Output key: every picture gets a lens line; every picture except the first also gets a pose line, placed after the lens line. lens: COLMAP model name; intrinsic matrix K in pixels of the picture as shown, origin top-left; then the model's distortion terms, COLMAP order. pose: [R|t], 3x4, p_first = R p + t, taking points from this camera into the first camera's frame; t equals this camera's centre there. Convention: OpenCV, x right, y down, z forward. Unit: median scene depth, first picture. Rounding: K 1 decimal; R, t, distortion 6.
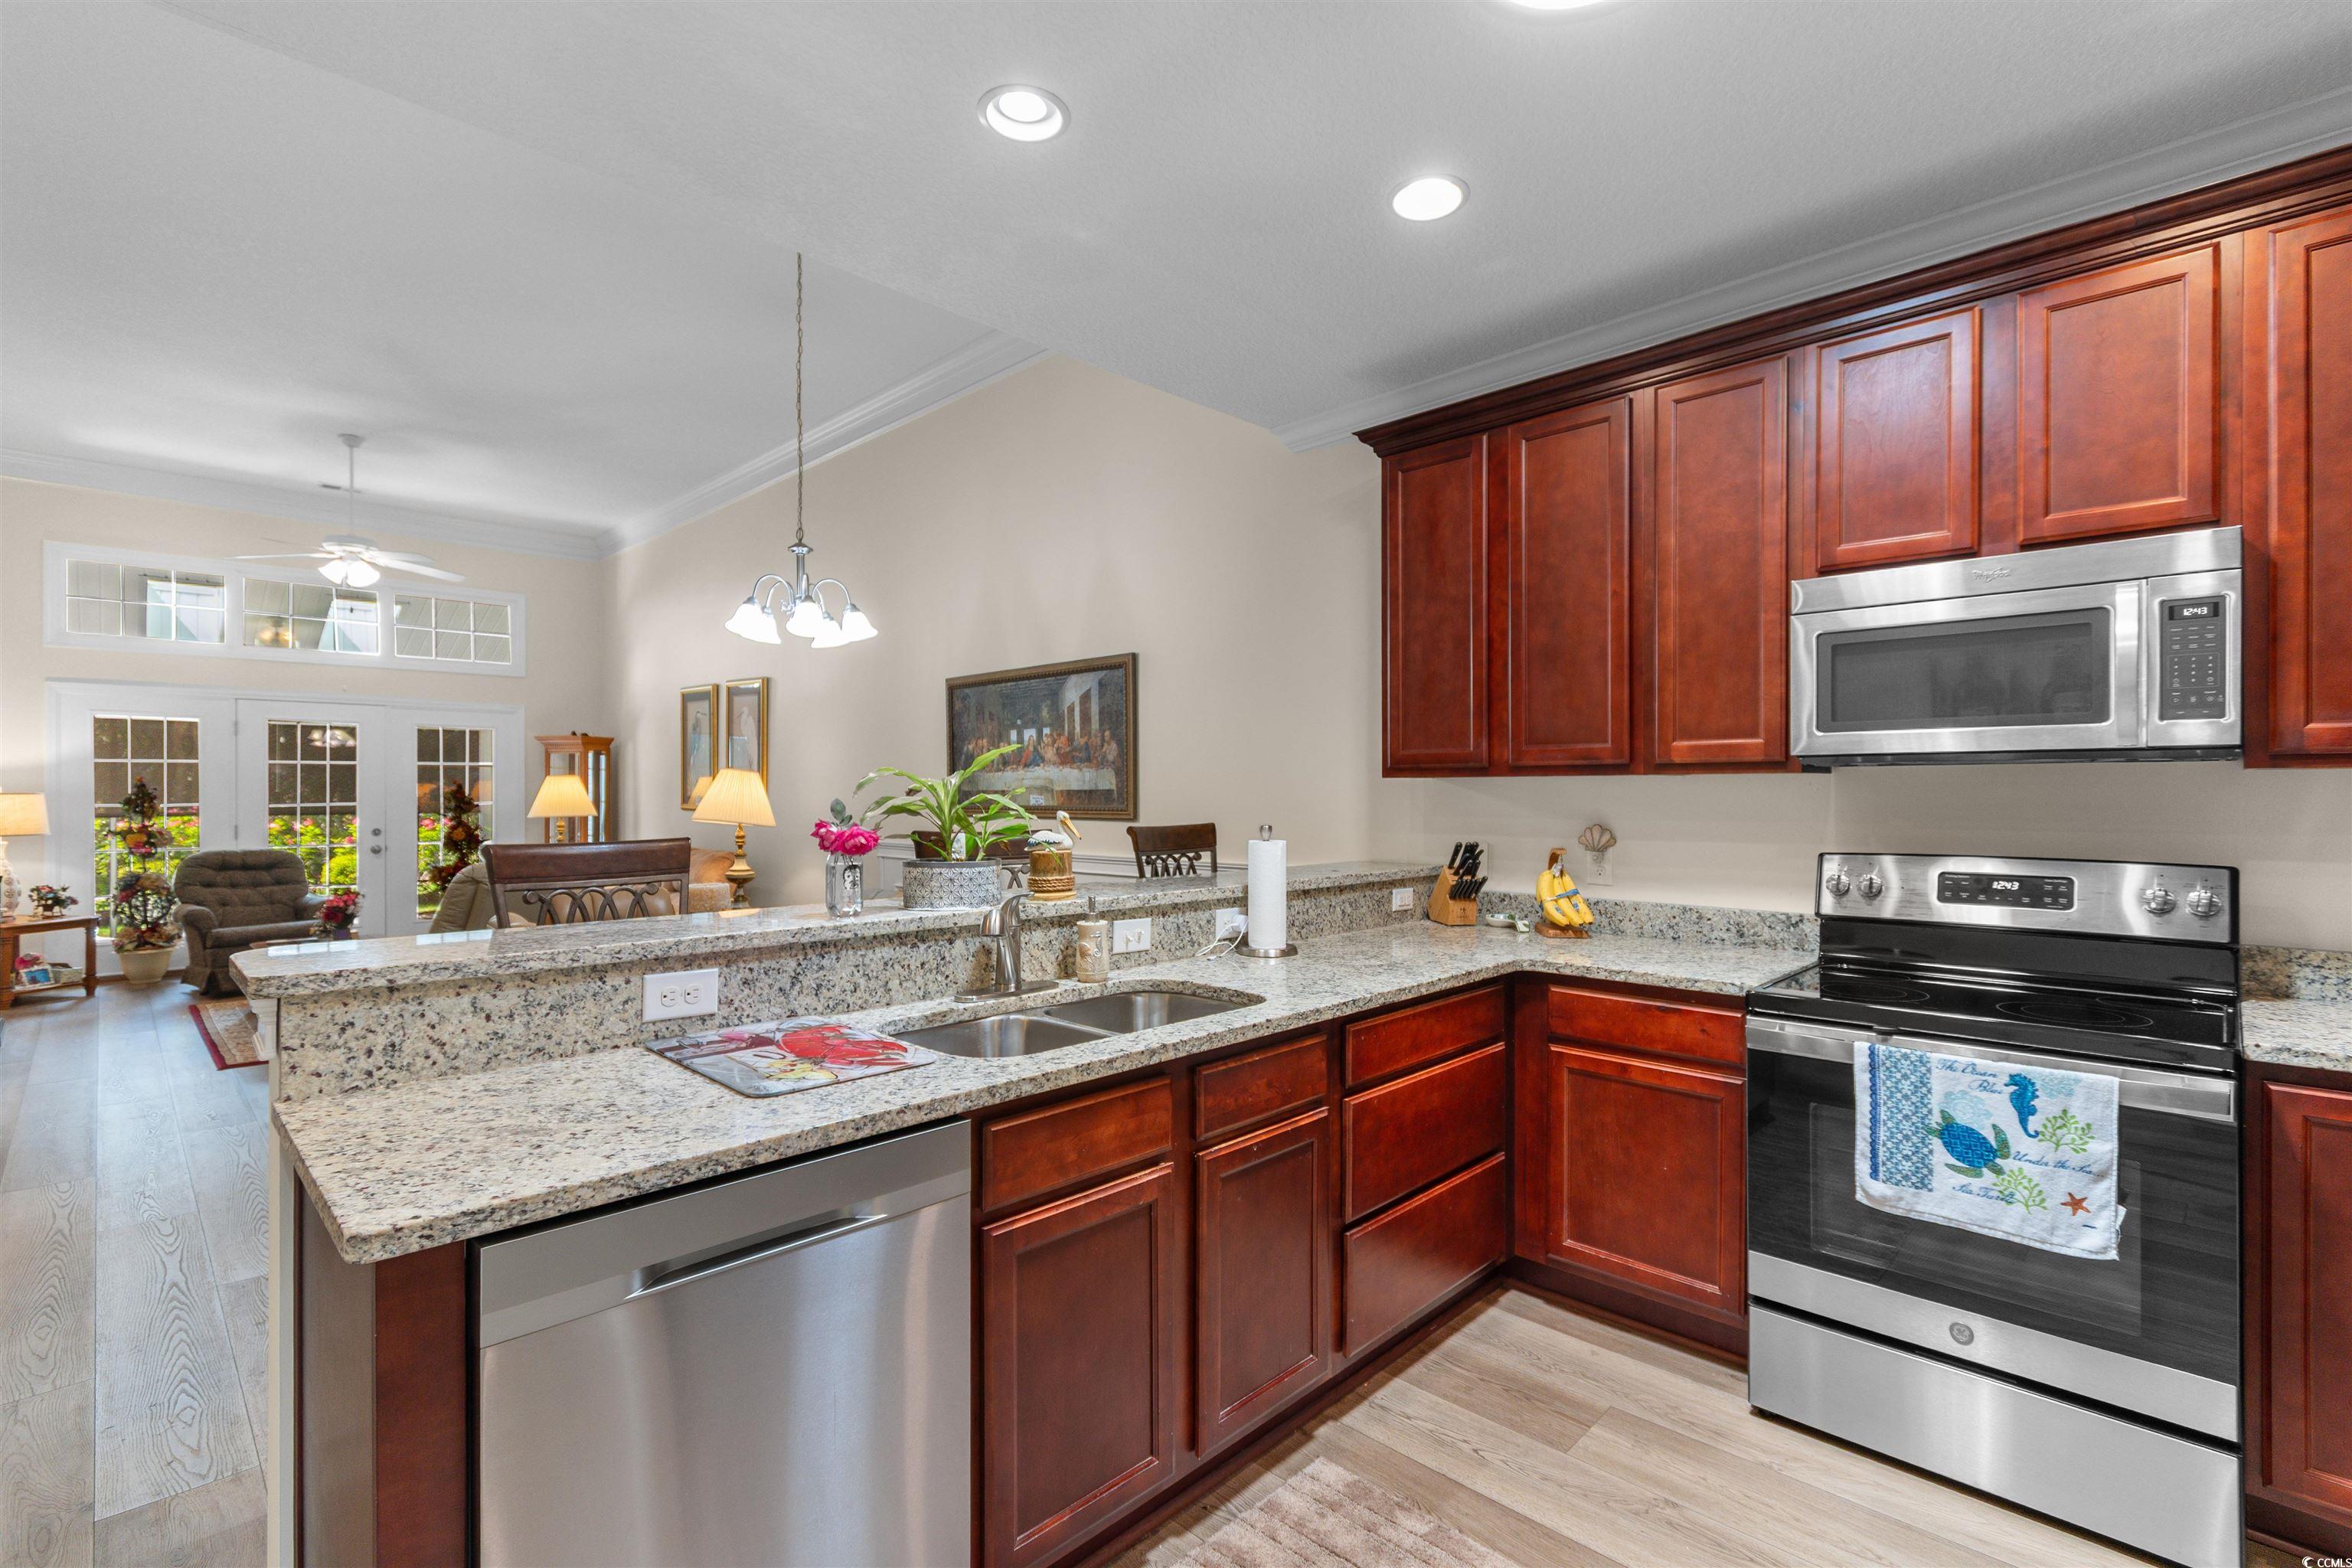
lens RADIAL K [[1046.4, 0, 1185.1], [0, 1046.4, 793.0], [0, 0, 1]] dist [0.000532, -0.001316]
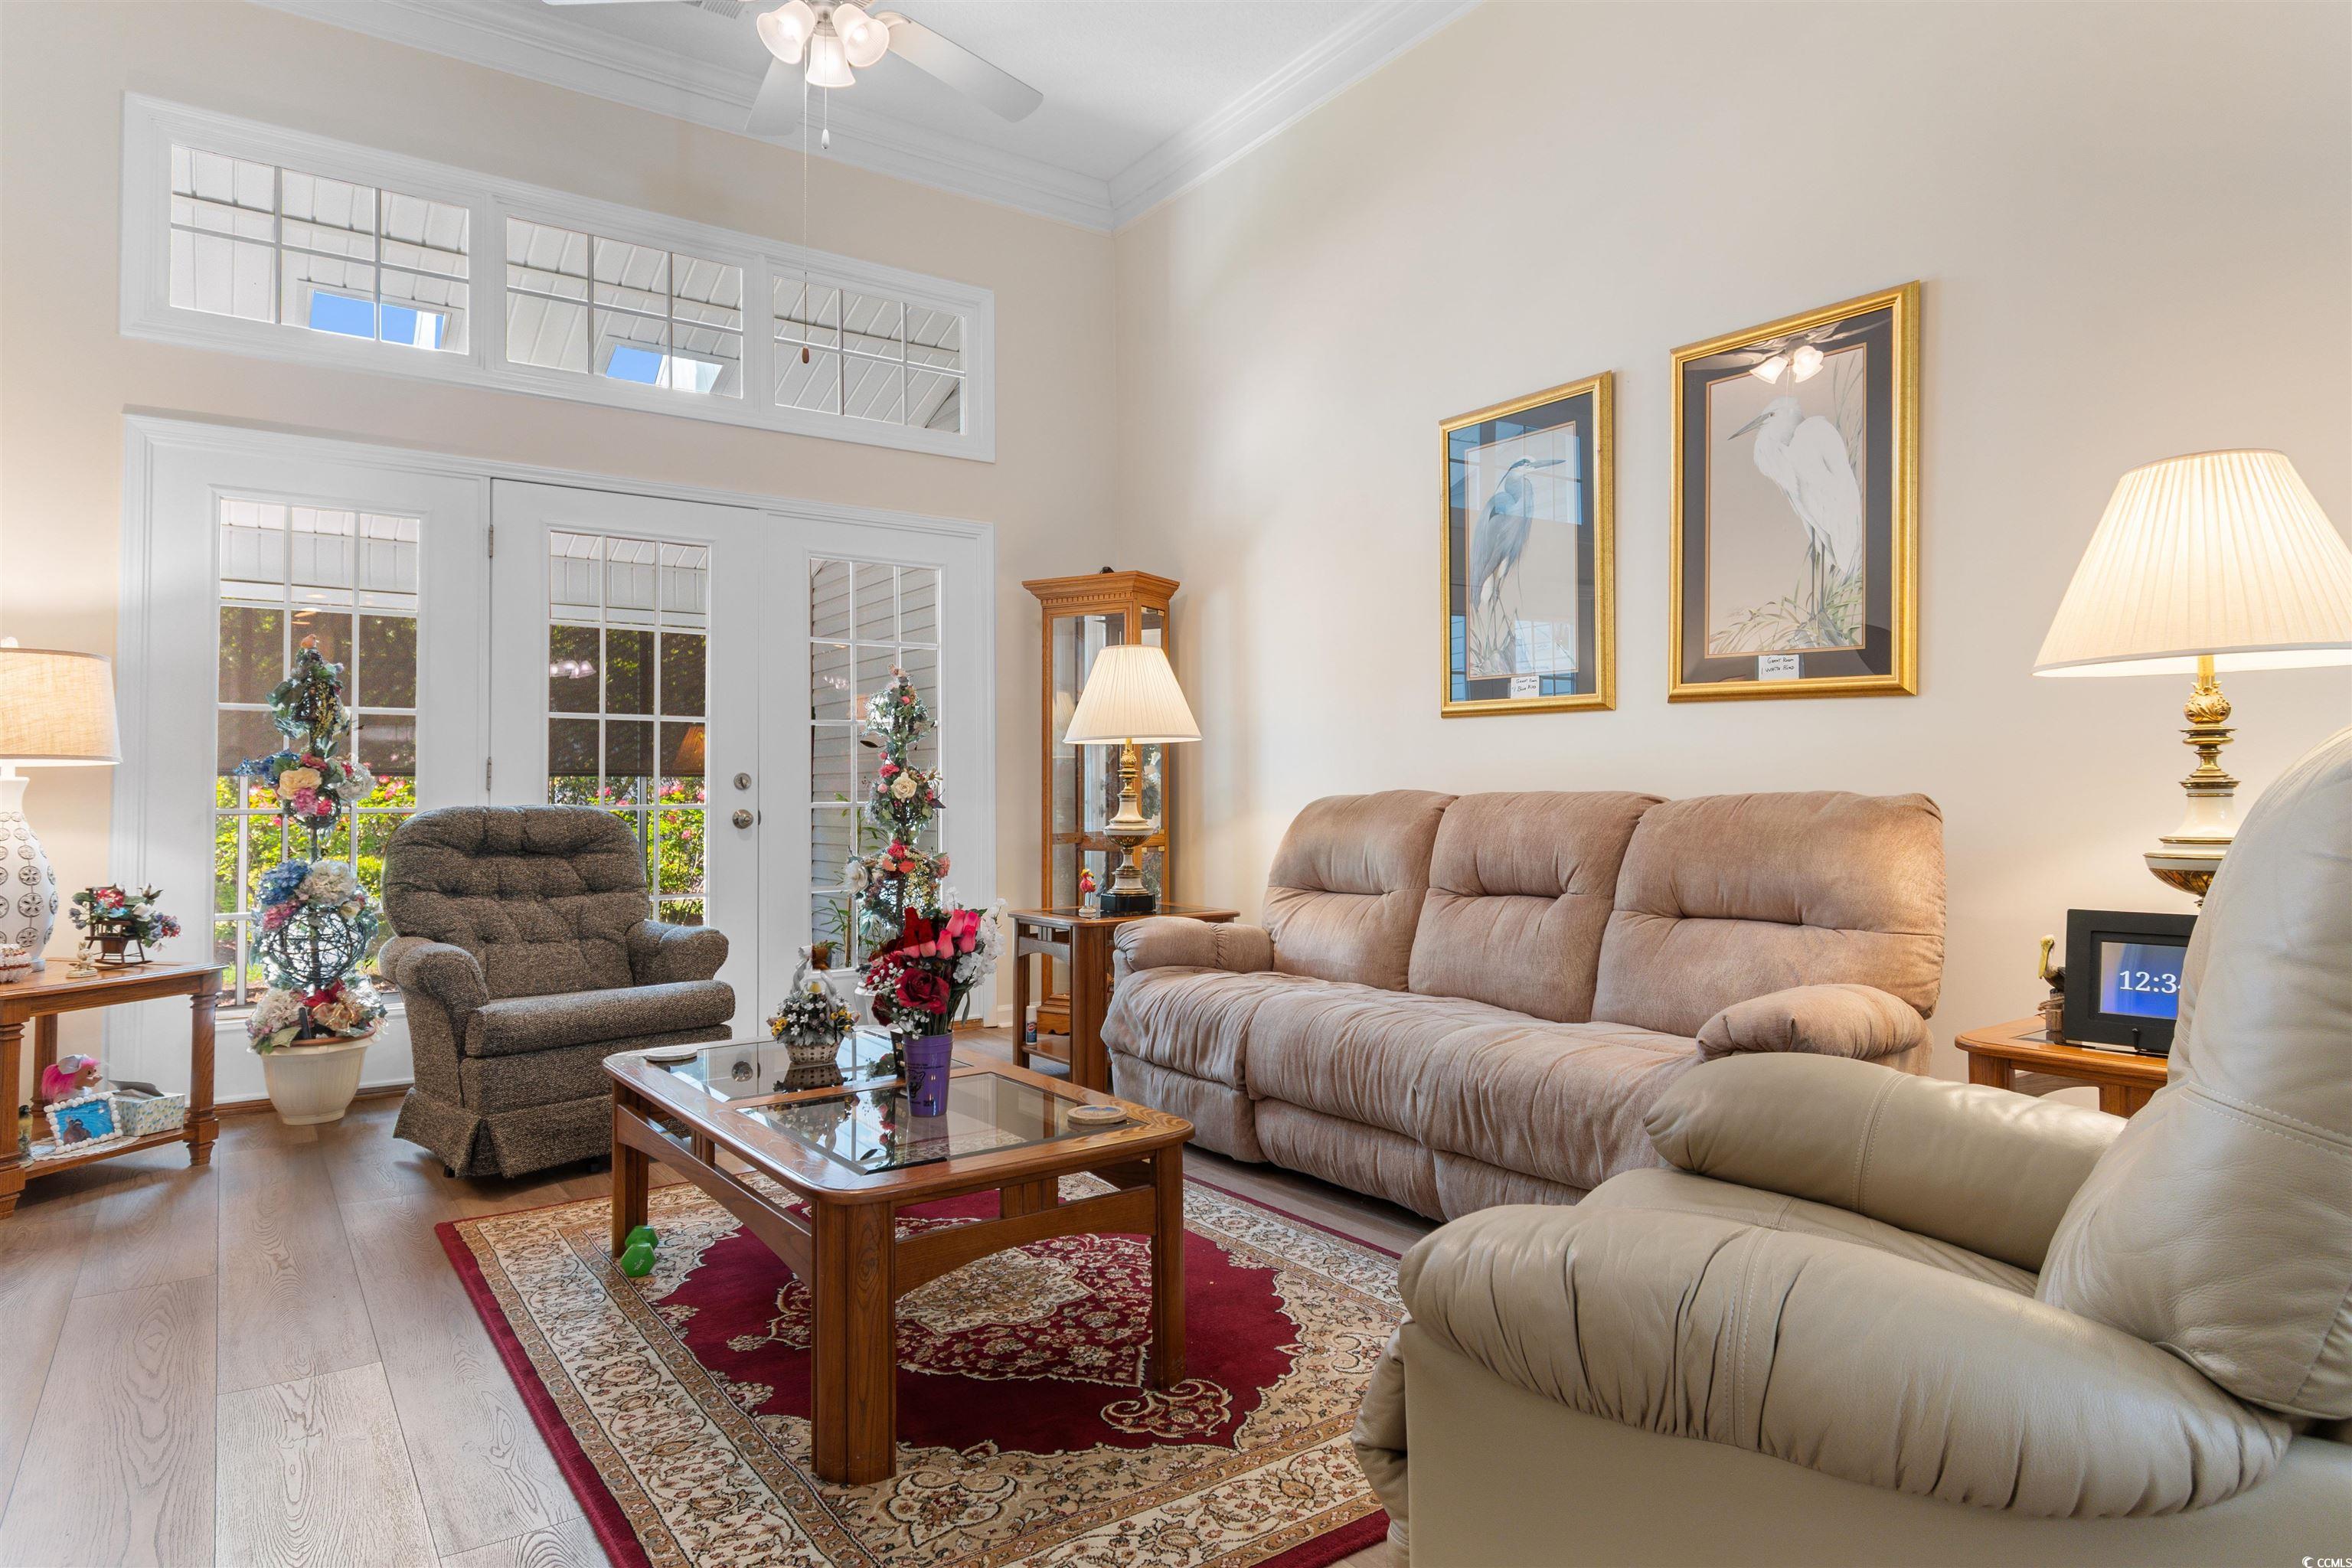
lens RADIAL K [[1330.2, 0, 1170.0], [0, 1330.2, 753.8], [0, 0, 1]] dist [0.002683, 0.000321]
pose [[0.982801, -0.014732, -0.184081, -1.298222], [0.008481, 0.999362, -0.034700, 0.126790], [0.184475, 0.032542, 0.982298, 1.244217]]
